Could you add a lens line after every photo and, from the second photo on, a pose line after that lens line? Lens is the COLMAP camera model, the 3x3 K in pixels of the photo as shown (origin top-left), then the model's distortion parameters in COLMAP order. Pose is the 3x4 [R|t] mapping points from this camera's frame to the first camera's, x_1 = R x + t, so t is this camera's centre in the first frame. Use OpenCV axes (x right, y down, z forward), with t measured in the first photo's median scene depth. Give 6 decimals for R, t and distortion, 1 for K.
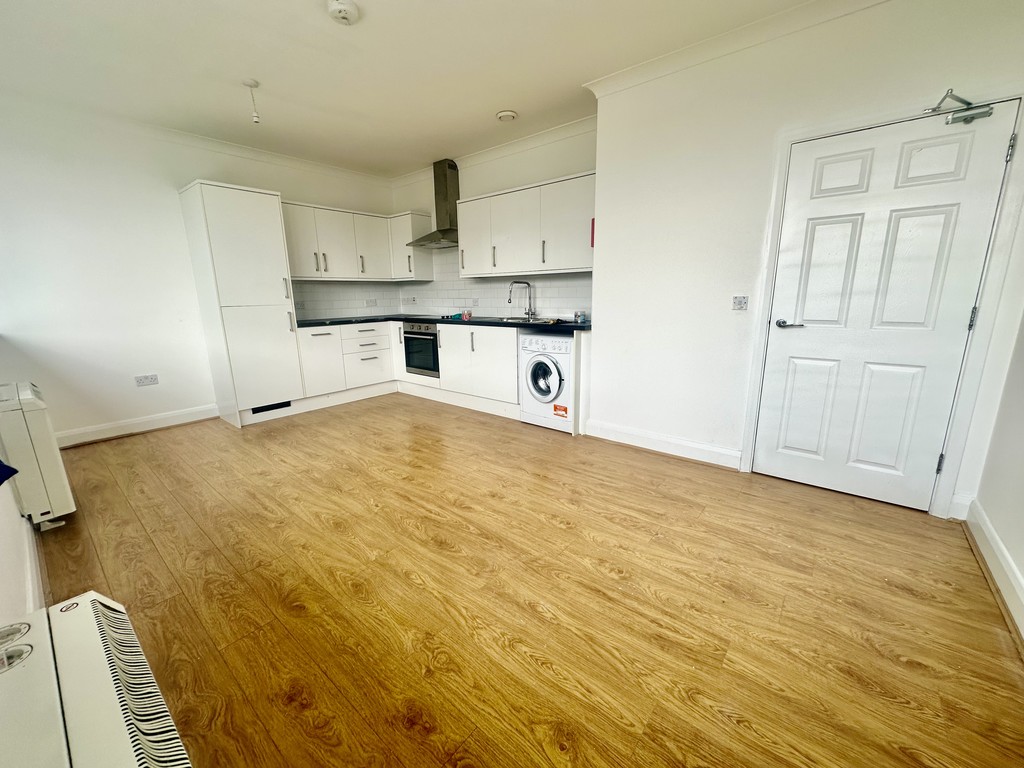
lens RADIAL K [[408.6, 0, 507.6], [0, 408.6, 386.5], [0, 0, 1]] dist [0.000966, 0.000539]
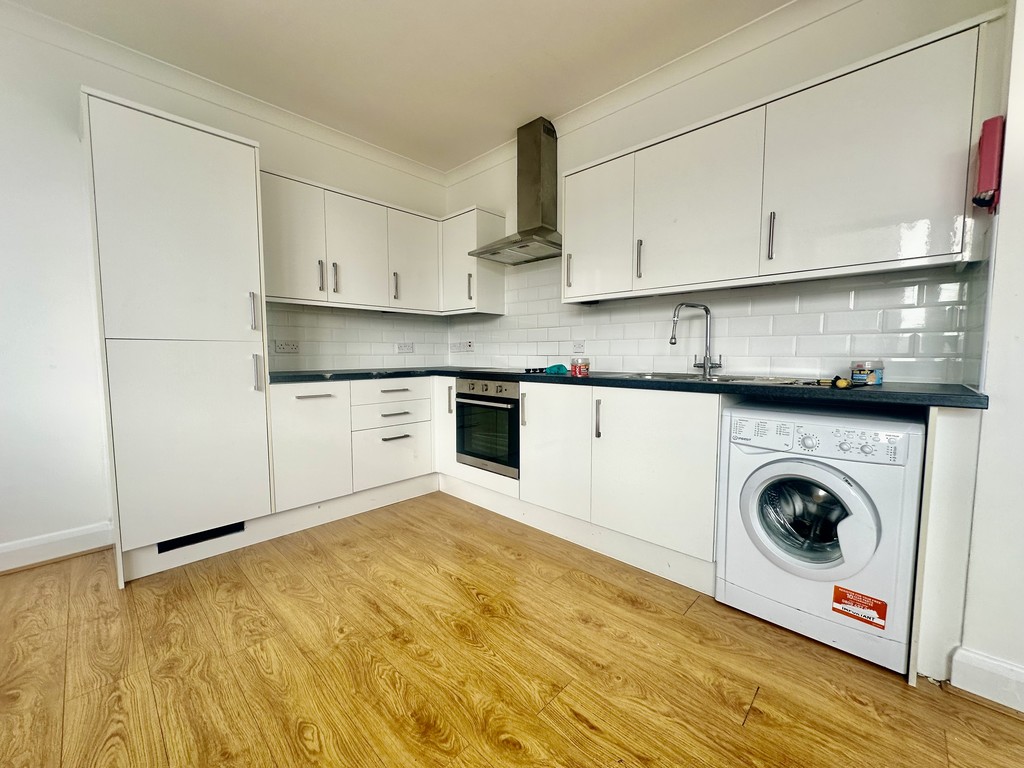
lens RADIAL K [[408.6, 0, 507.8], [0, 408.6, 383.7], [0, 0, 1]] dist [0.000966, 0.000539]
pose [[0.997518, 0.019857, -0.067549, -0.153008], [-0.029594, 0.988790, -0.146351, -0.070020], [0.063886, 0.147987, 0.986924, 0.455455]]
